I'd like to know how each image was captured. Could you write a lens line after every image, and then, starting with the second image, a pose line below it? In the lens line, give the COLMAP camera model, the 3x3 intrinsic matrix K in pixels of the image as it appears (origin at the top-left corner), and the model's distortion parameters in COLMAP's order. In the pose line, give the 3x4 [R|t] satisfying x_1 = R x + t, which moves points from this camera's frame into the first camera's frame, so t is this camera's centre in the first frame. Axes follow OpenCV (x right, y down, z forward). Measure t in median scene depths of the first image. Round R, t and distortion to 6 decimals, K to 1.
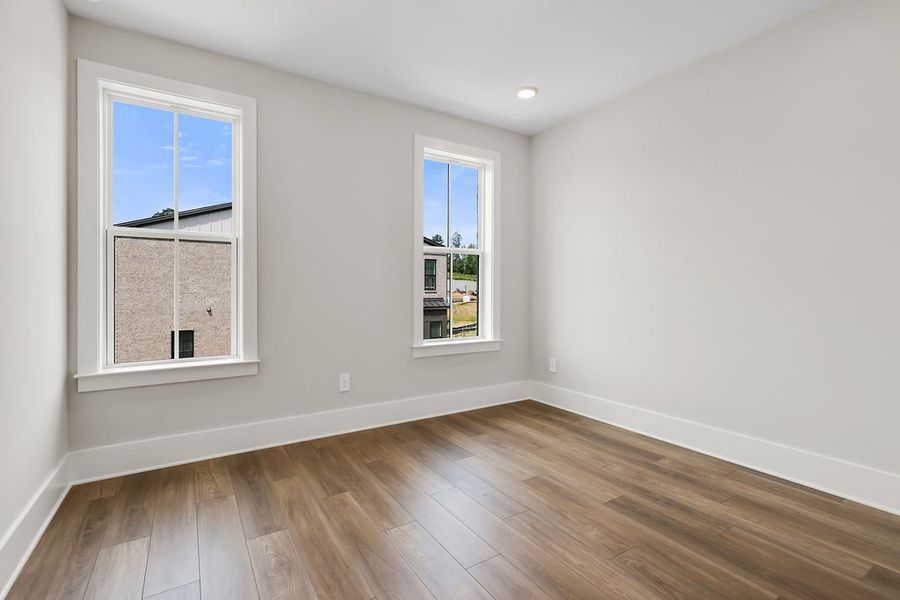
lens RADIAL K [[419.9, 0, 454.5], [0, 419.9, 296.0], [0, 0, 1]] dist [-0.001564, -0.000074]
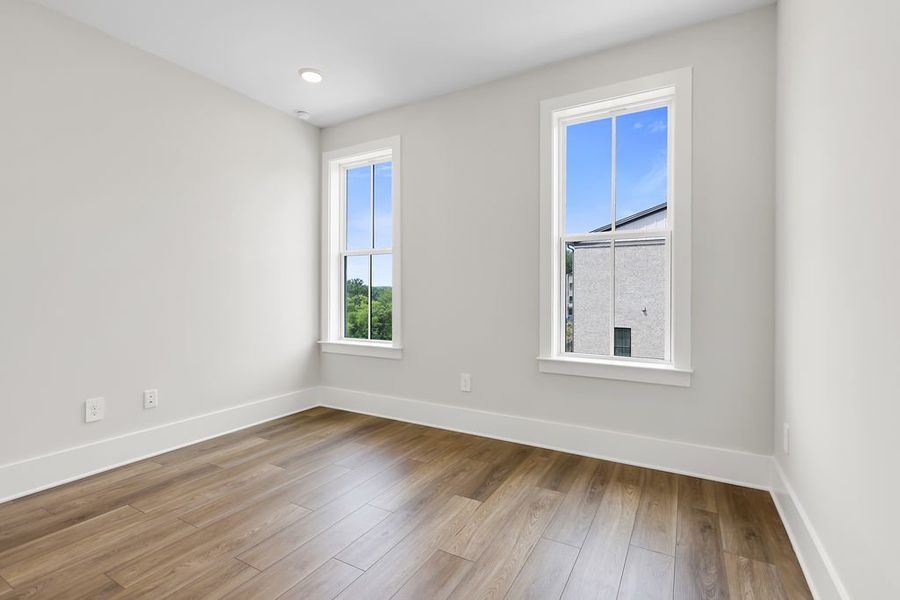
lens RADIAL K [[419.9, 0, 454.5], [0, 419.9, 296.0], [0, 0, 1]] dist [-0.001564, -0.000074]
pose [[0.463059, 0.008904, -0.886283, 0.568489], [-0.010721, 0.999933, 0.004445, -0.003947], [0.886263, 0.007443, 0.463123, 0.471605]]
